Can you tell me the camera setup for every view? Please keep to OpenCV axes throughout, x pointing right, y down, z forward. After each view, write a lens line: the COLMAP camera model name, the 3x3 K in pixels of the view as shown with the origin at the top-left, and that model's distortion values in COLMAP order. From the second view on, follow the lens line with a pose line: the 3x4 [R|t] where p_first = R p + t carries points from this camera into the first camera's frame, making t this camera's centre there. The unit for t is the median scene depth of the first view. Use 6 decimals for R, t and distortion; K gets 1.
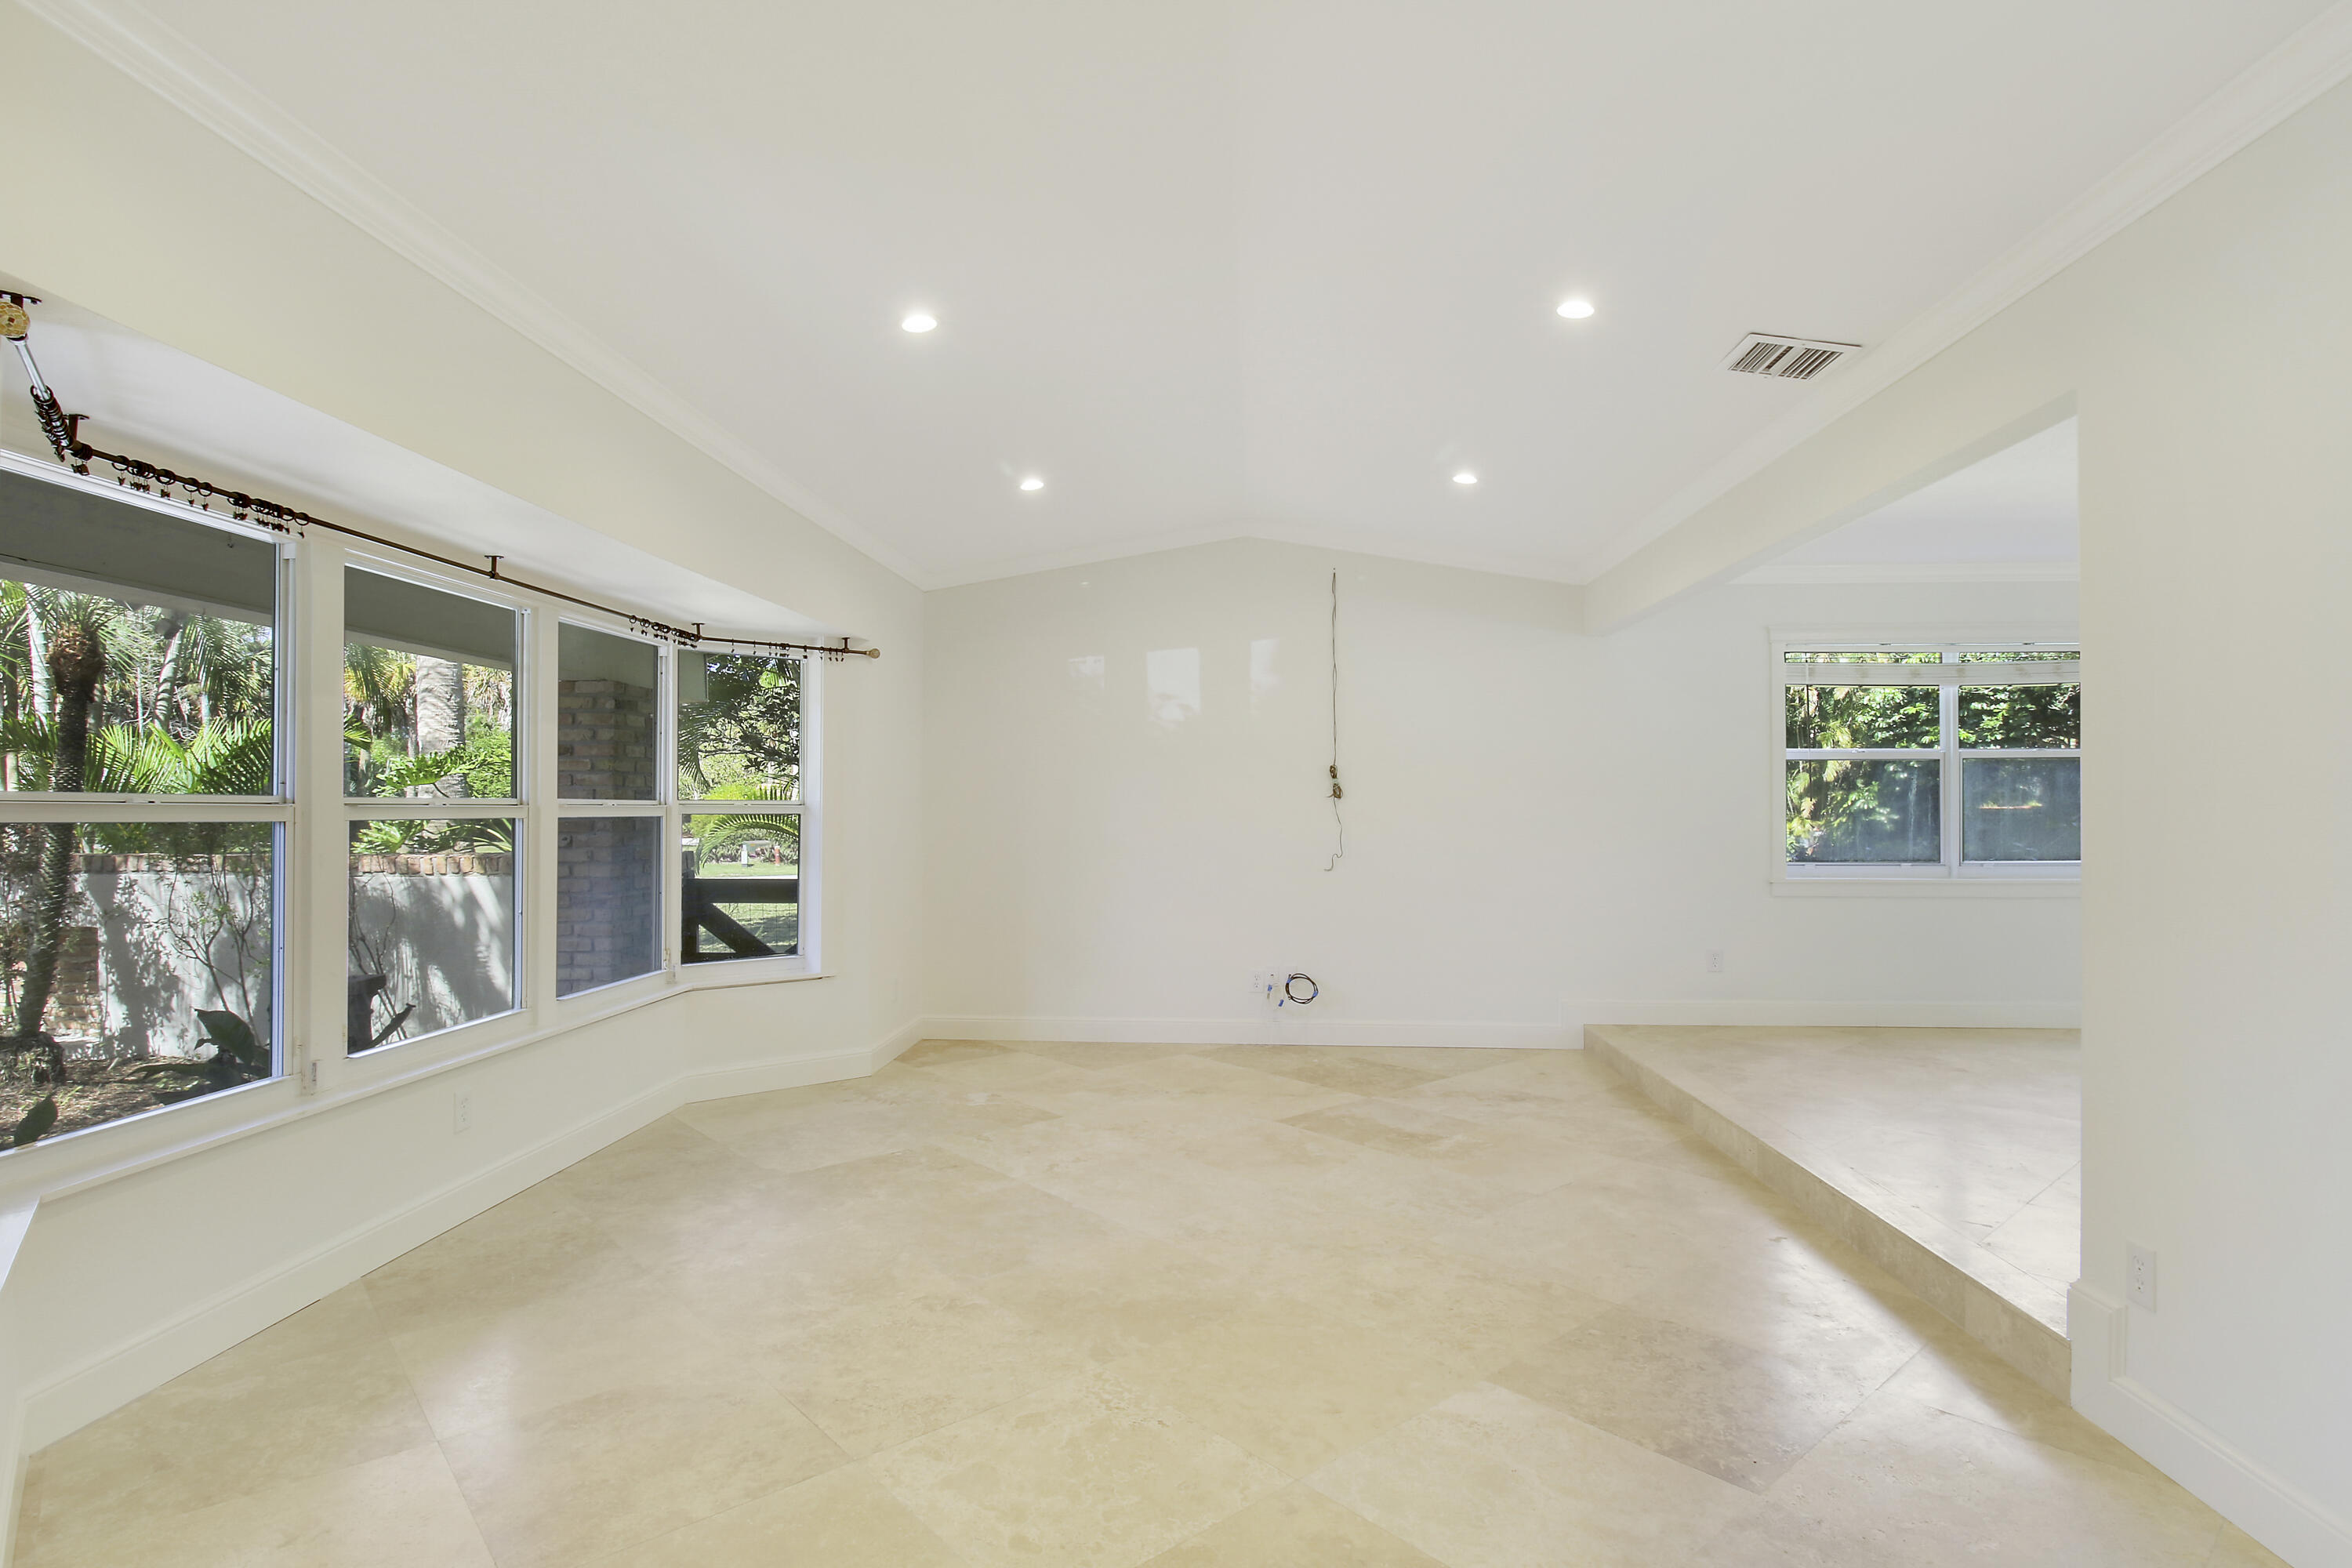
lens RADIAL K [[1196.5, 0, 1177.9], [0, 1196.5, 775.5], [0, 0, 1]] dist [0.002087, -0.000213]
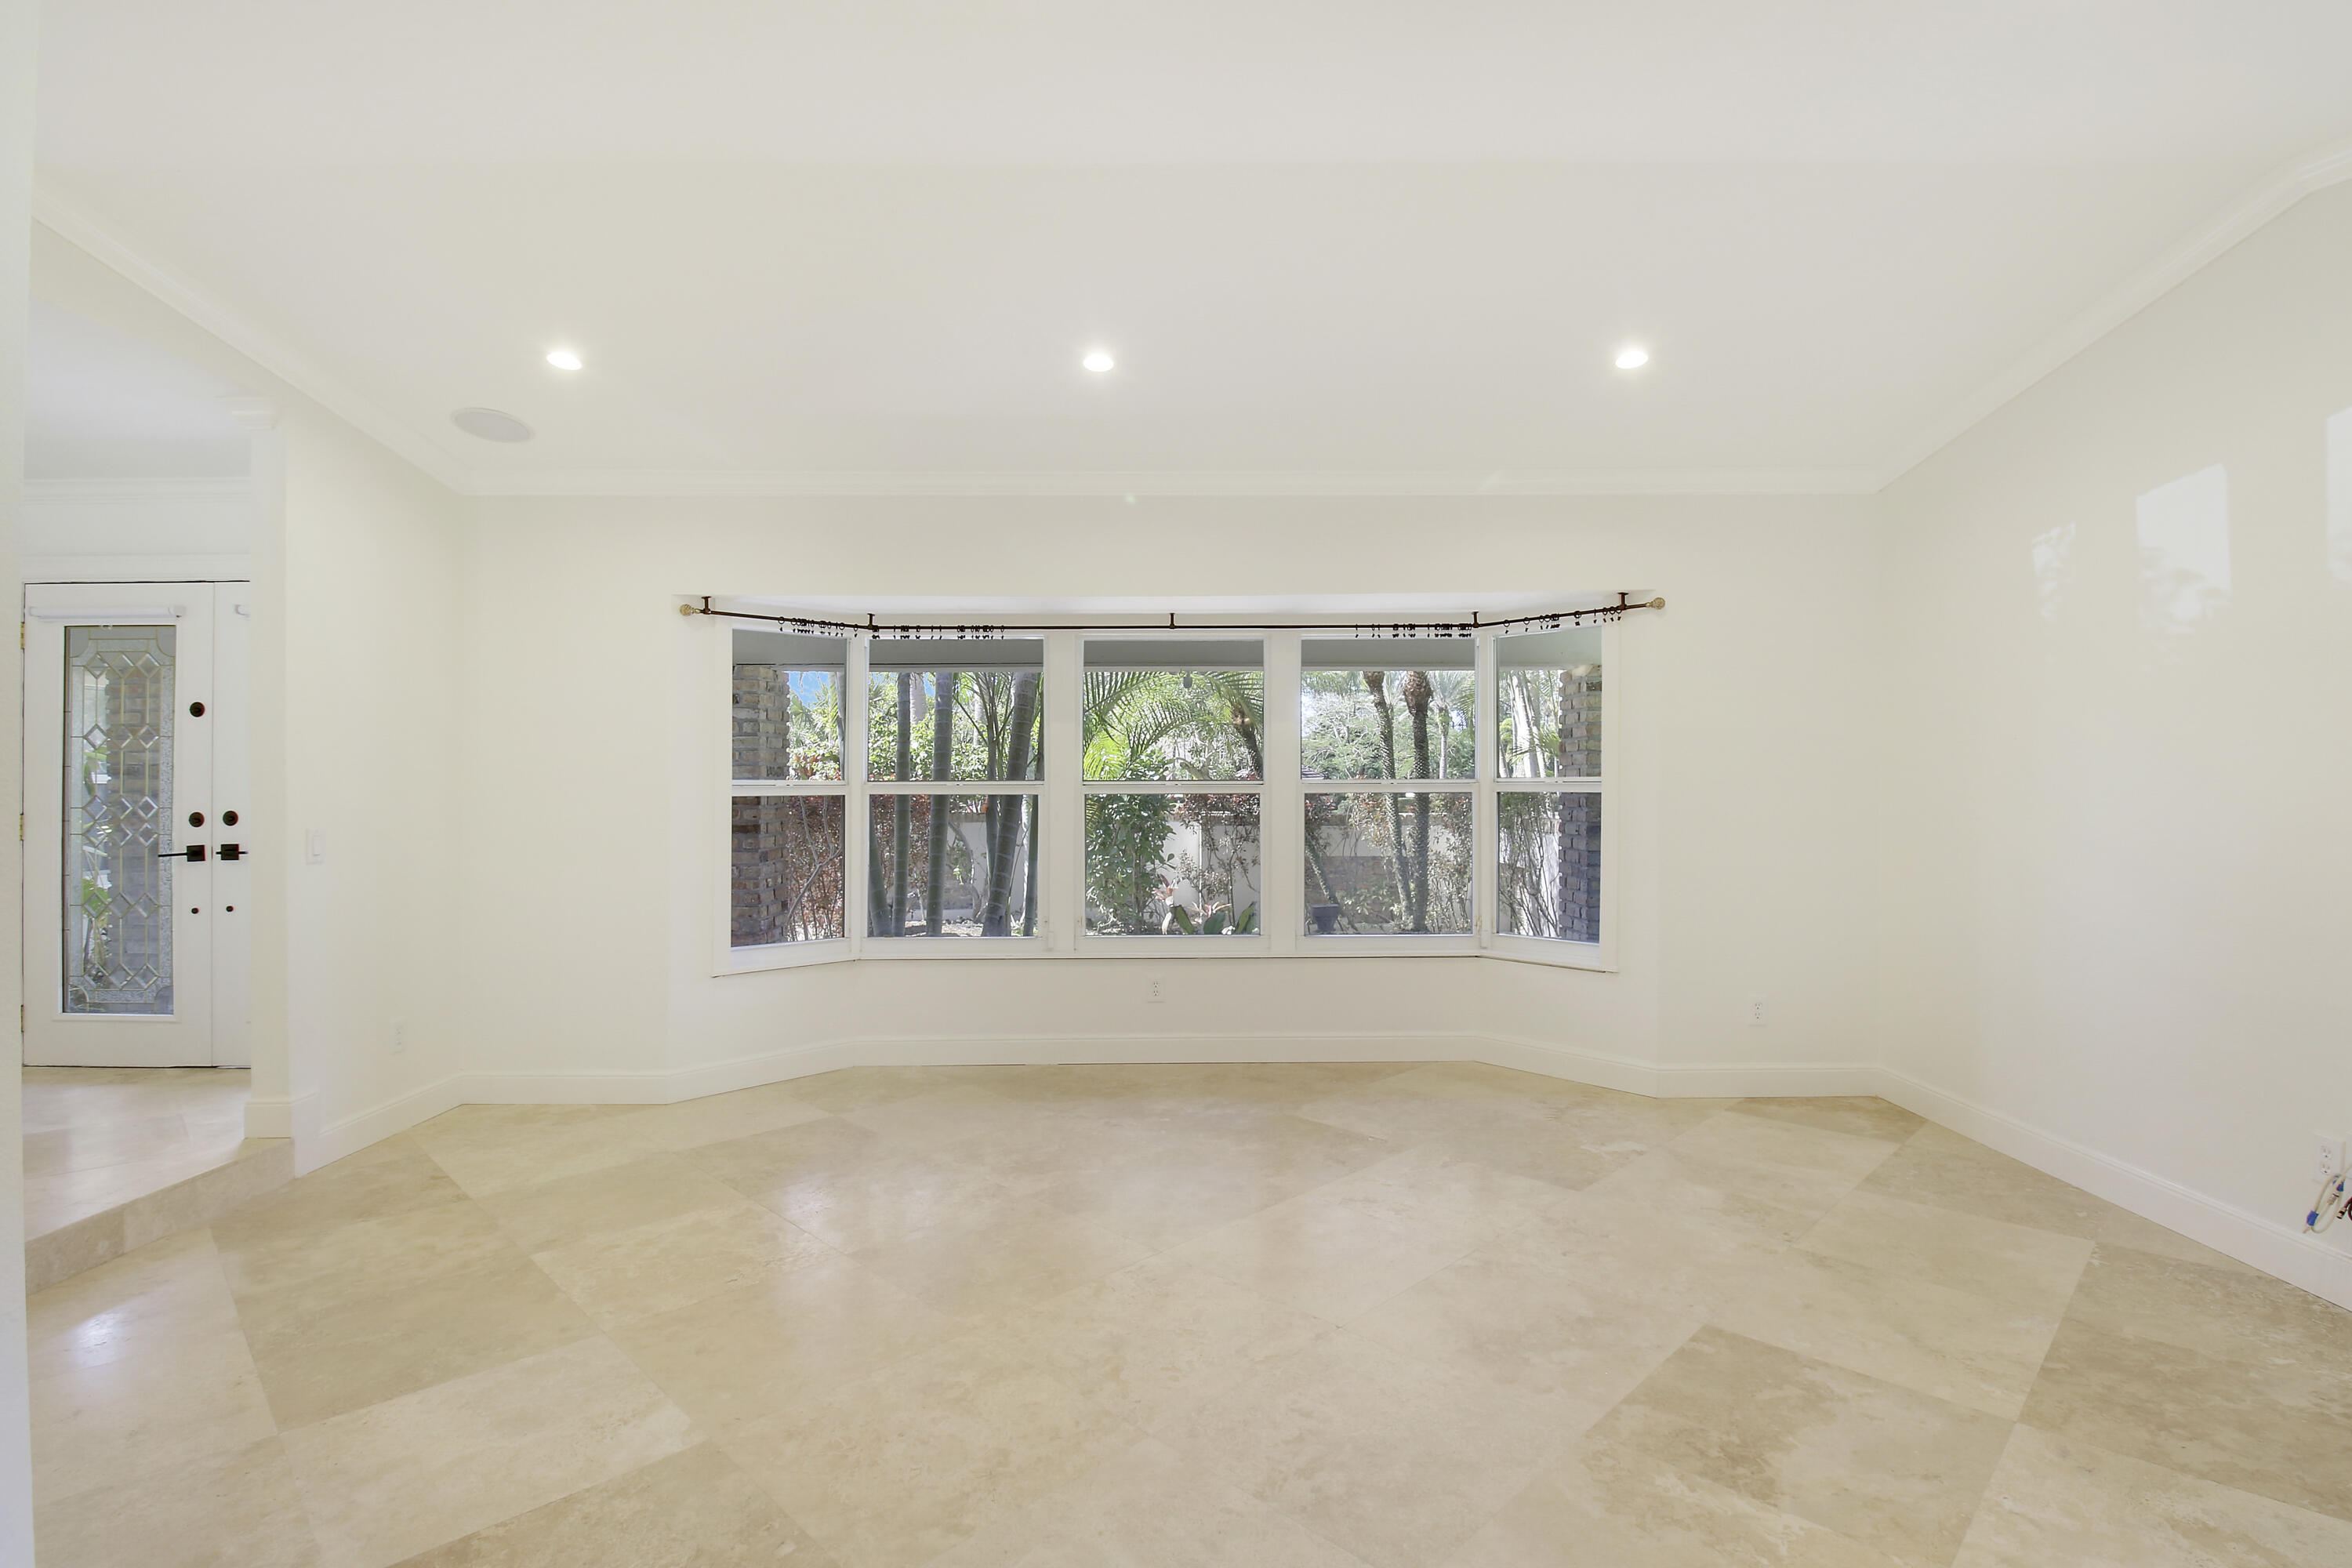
lens RADIAL K [[1106.3, 0, 1178.2], [0, 1106.3, 768.6], [0, 0, 1]] dist [0.004262, -0.014140]
pose [[0.067208, -0.017809, -0.997580, 0.640546], [0.031582, 0.999378, -0.015714, 0.021476], [0.997239, -0.030449, 0.067729, 0.762412]]
